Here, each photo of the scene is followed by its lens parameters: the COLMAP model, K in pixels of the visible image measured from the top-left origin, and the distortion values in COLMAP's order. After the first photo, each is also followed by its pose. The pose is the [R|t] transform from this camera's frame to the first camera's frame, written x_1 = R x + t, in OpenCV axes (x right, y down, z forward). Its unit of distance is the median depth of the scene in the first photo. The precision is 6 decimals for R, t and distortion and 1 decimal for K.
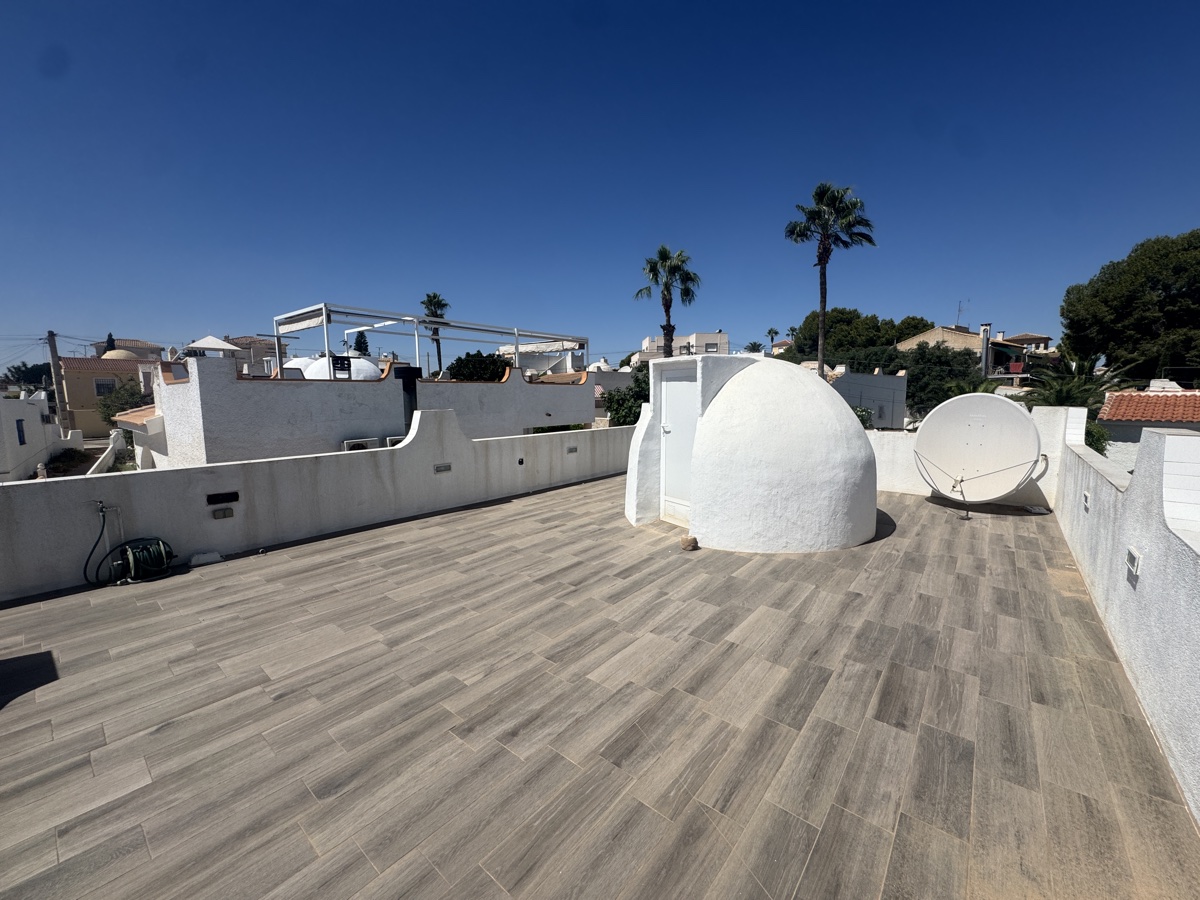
lens RADIAL K [[476.4, 0, 595.9], [0, 476.4, 448.8], [0, 0, 1]] dist [-0.002935, 0.000176]
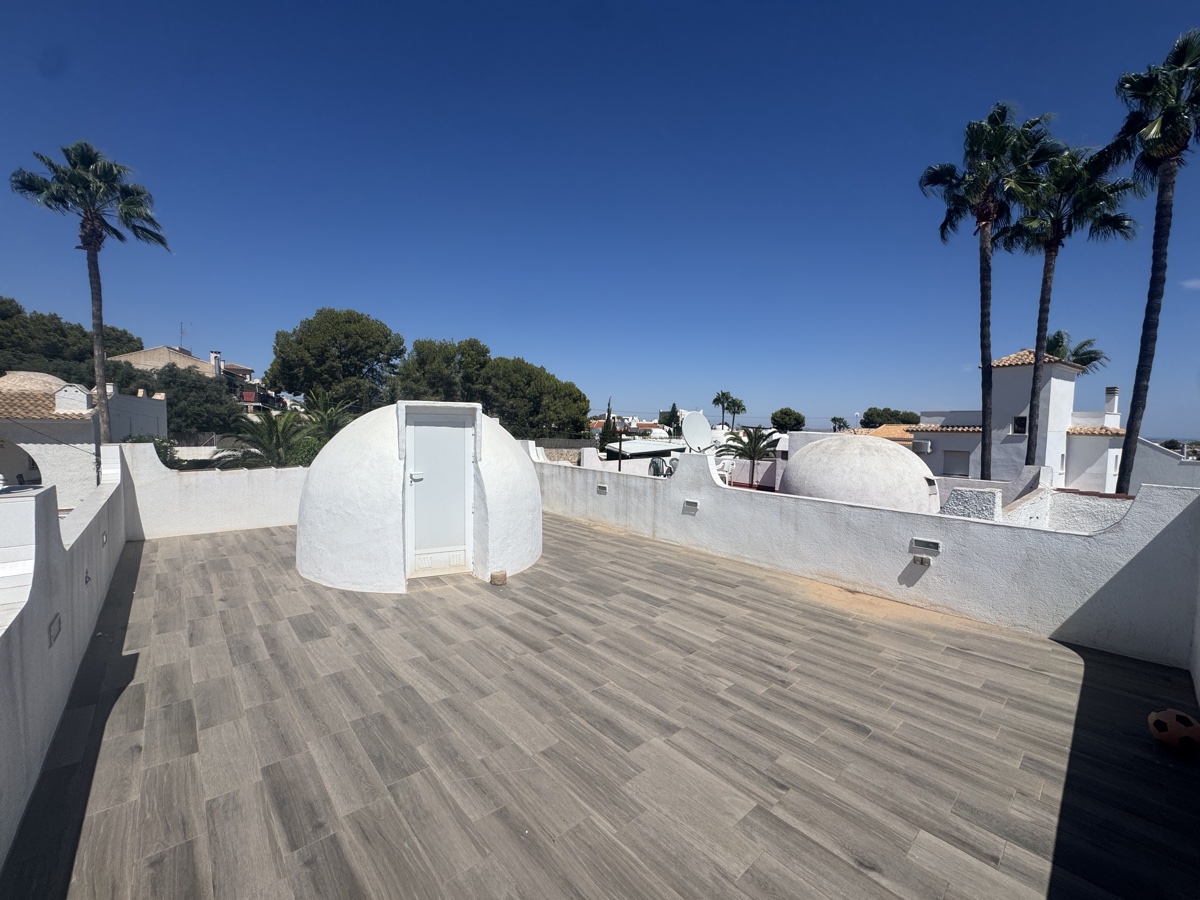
lens RADIAL K [[479.9, 0, 598.8], [0, 479.9, 448.5], [0, 0, 1]] dist [-0.004163, 0.000365]
pose [[0.149578, -0.043117, 0.987809, -1.065094], [0.093445, 0.995194, 0.029289, -0.134807], [-0.984324, 0.087925, 0.152888, 0.756471]]
